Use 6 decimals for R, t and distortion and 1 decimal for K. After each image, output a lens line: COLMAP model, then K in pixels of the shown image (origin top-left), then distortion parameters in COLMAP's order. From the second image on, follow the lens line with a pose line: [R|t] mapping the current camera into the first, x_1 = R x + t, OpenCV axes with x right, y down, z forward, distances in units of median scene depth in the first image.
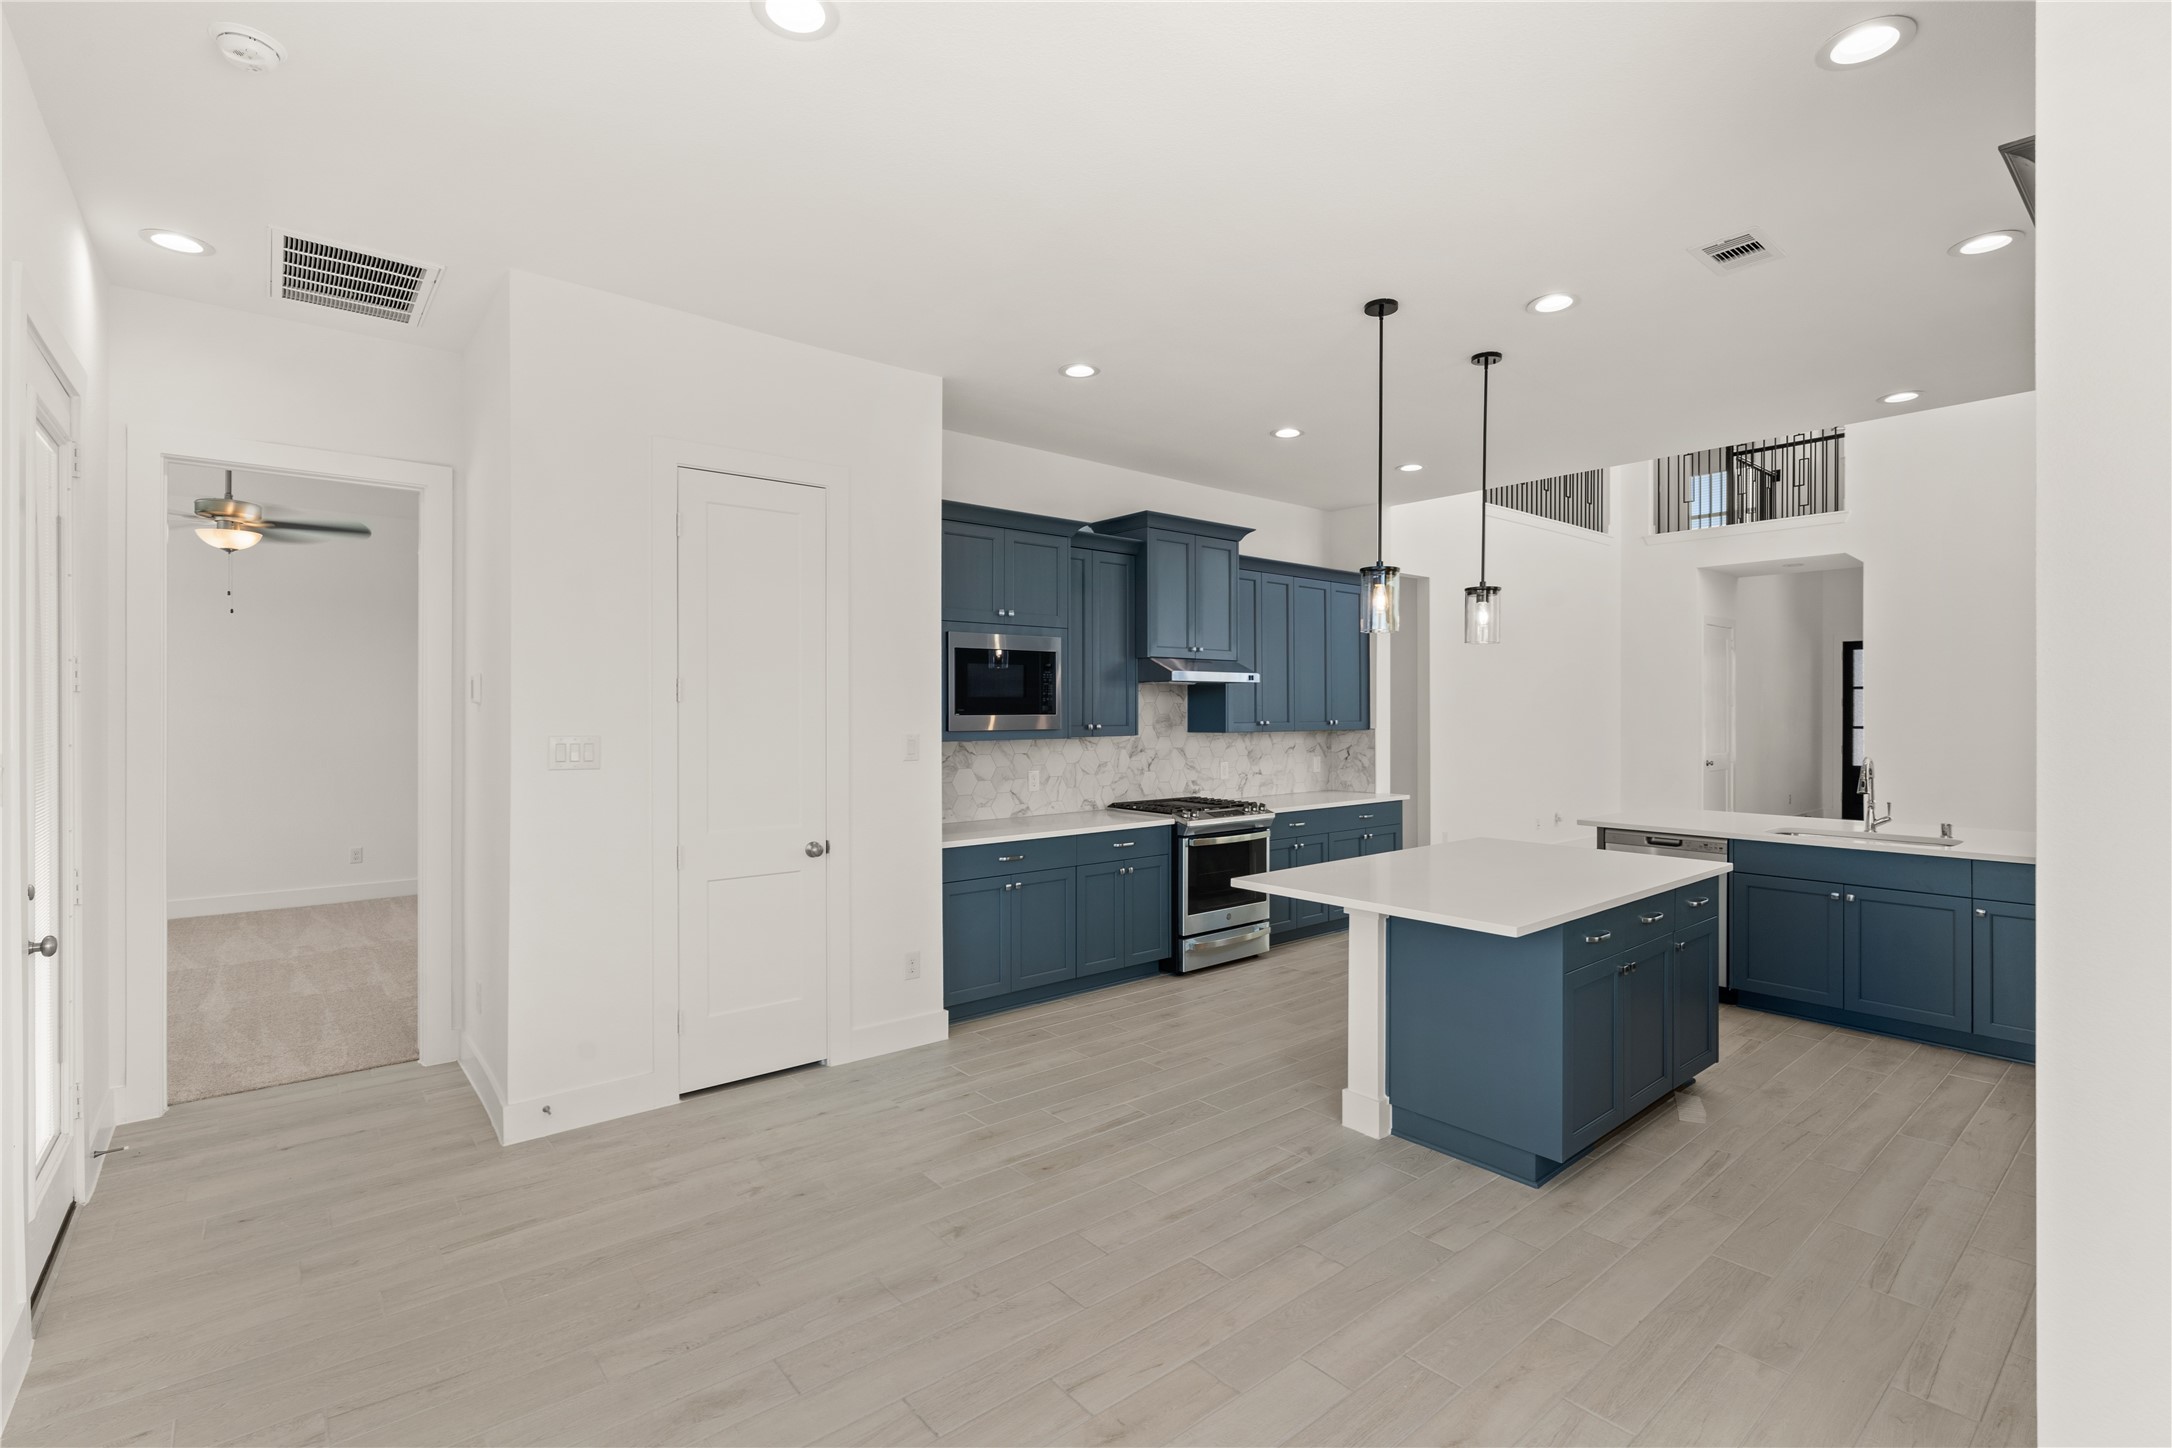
lens RADIAL K [[991.9, 0, 1091.2], [0, 991.9, 713.3], [0, 0, 1]] dist [-0.004611, 0.001167]
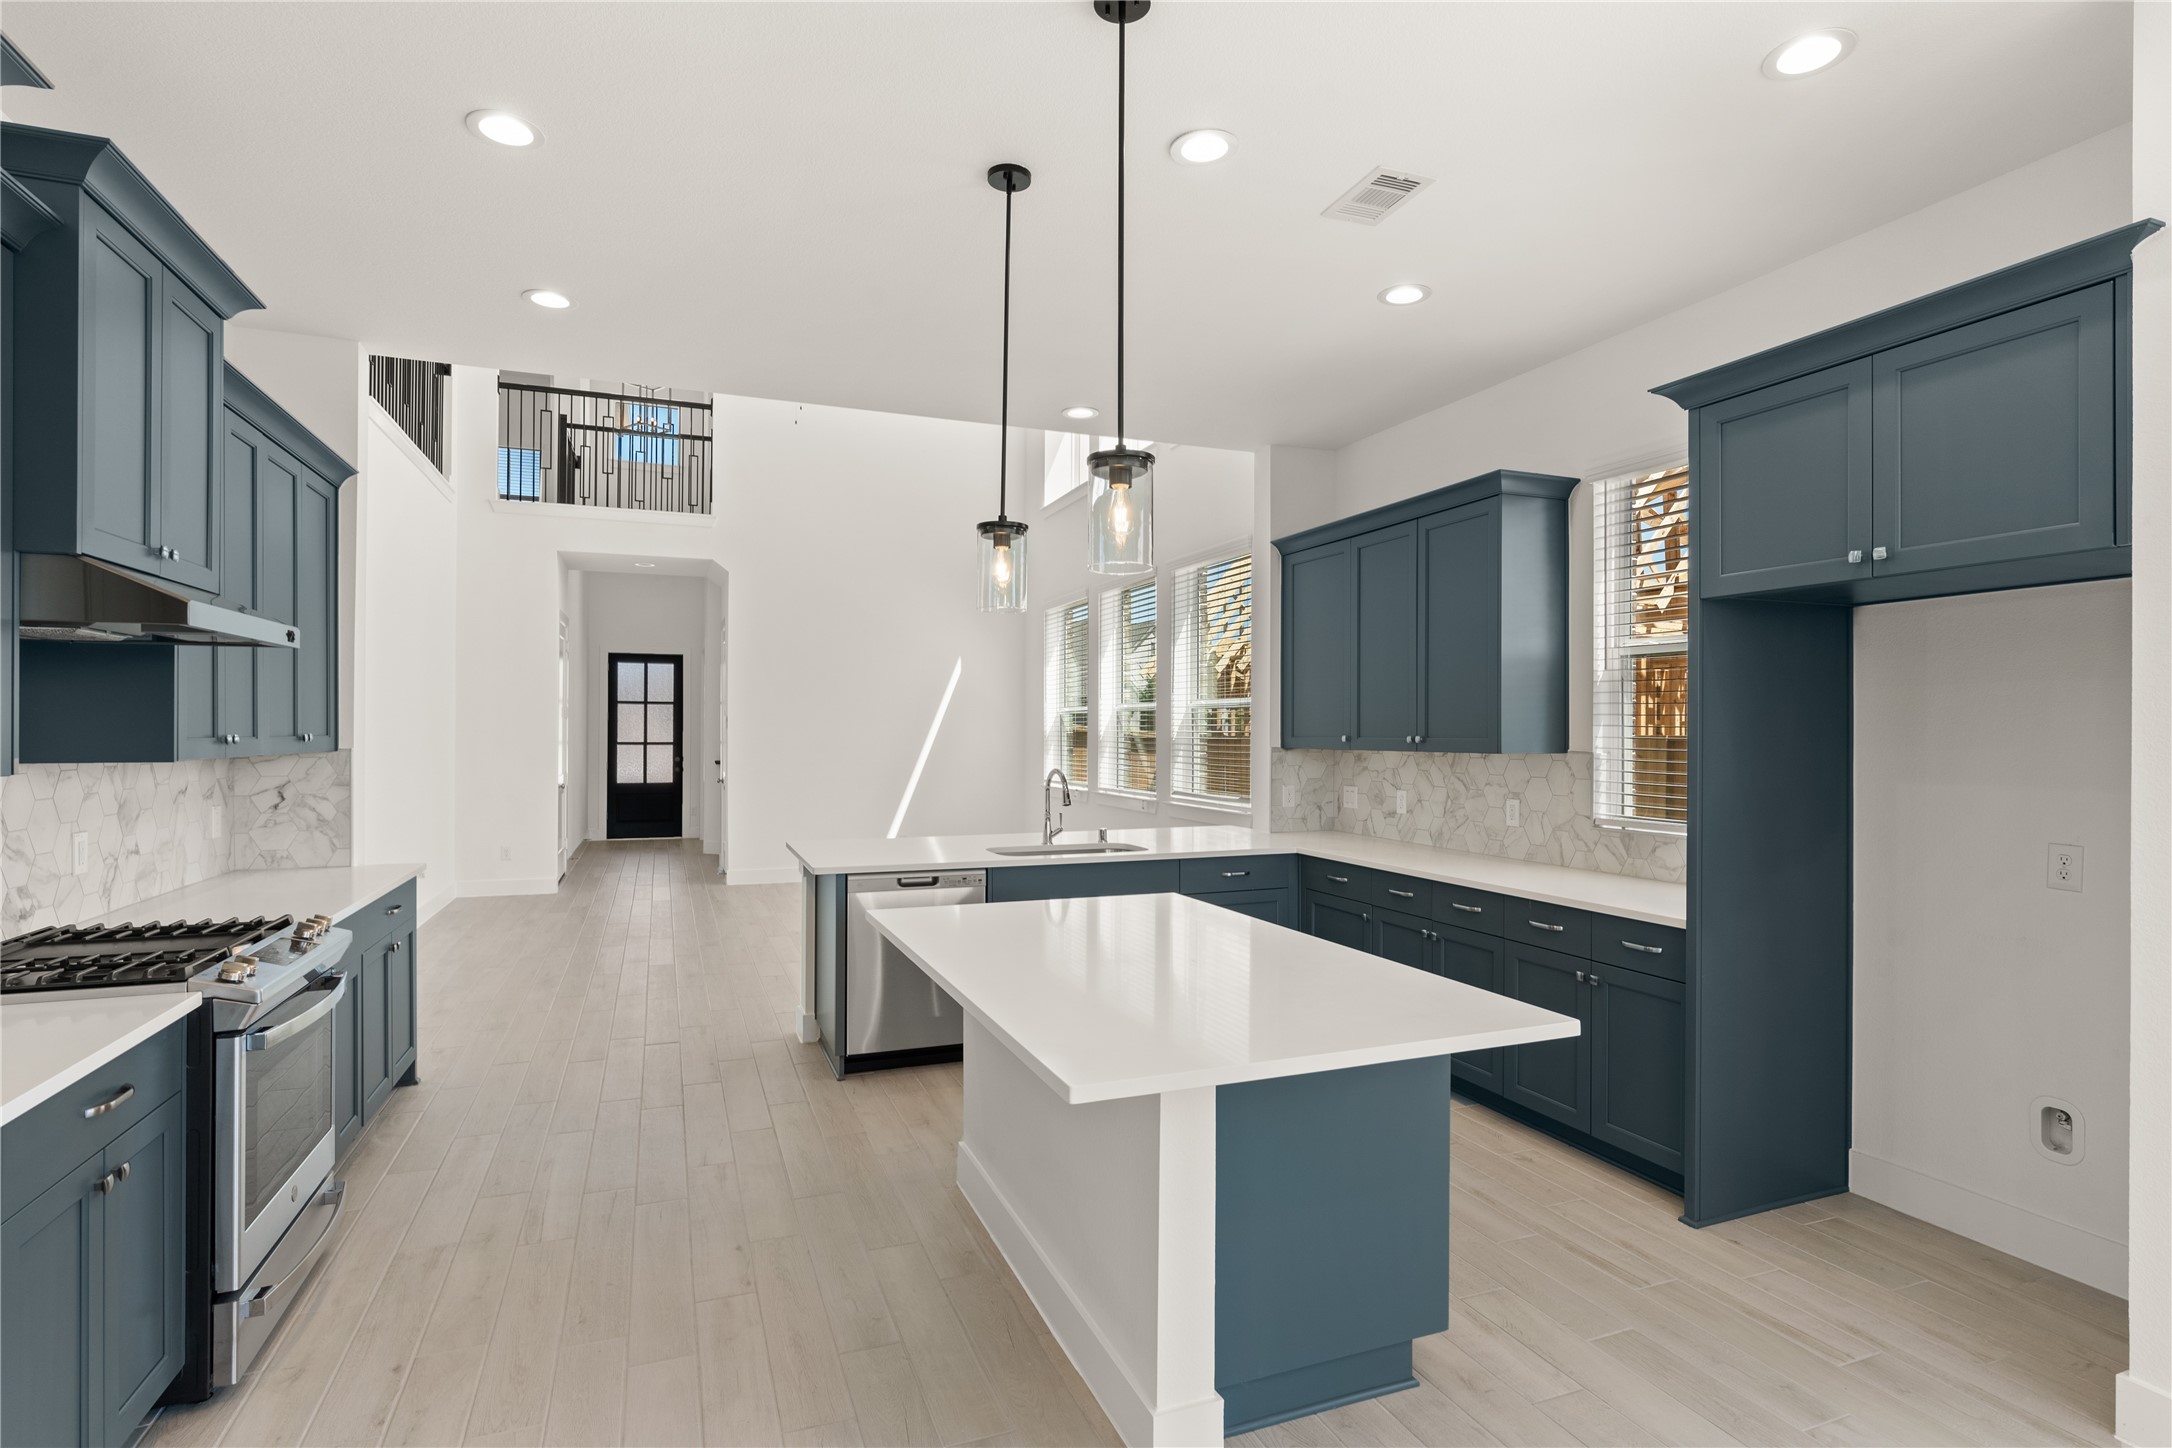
lens RADIAL K [[1090.2, 0, 1100.5], [0, 1090.2, 728.5], [0, 0, 1]] dist [-0.003358, 0.000421]
pose [[0.314971, 0.003197, 0.949096, -0.178081], [-0.000323, 0.999995, -0.003261, 0.006902], [-0.949101, 0.000721, 0.314970, 0.479499]]
